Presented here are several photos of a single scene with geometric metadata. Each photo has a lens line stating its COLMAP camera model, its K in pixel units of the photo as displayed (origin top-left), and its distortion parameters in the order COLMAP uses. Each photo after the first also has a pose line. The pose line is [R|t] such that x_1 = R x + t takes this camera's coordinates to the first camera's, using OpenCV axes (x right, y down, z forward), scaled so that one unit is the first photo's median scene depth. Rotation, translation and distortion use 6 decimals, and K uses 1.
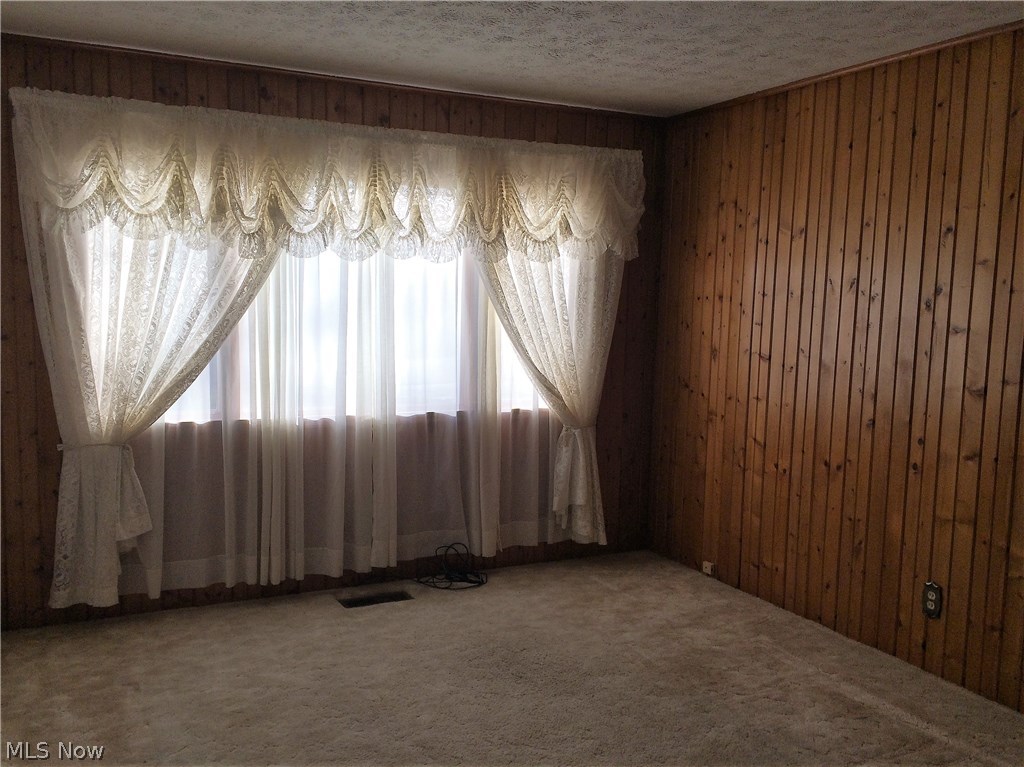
lens RADIAL K [[921.4, 0, 510.9], [0, 921.4, 402.3], [0, 0, 1]] dist [0.088505, -0.113427]
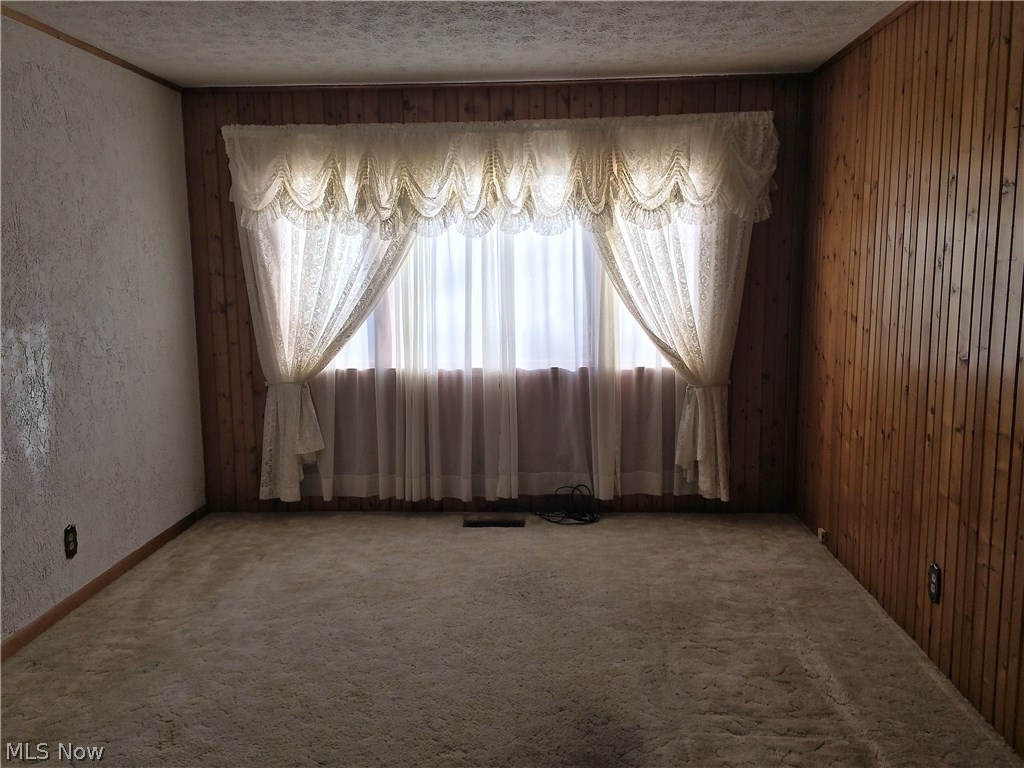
lens RADIAL K [[888.6, 0, 518.3], [0, 888.6, 387.1], [0, 0, 1]] dist [0.078275, -0.095186]
pose [[0.873426, 0.037923, -0.485477, 0.442105], [-0.025195, 0.999147, 0.032718, 0.000296], [0.486304, -0.016345, 0.873637, 0.024735]]
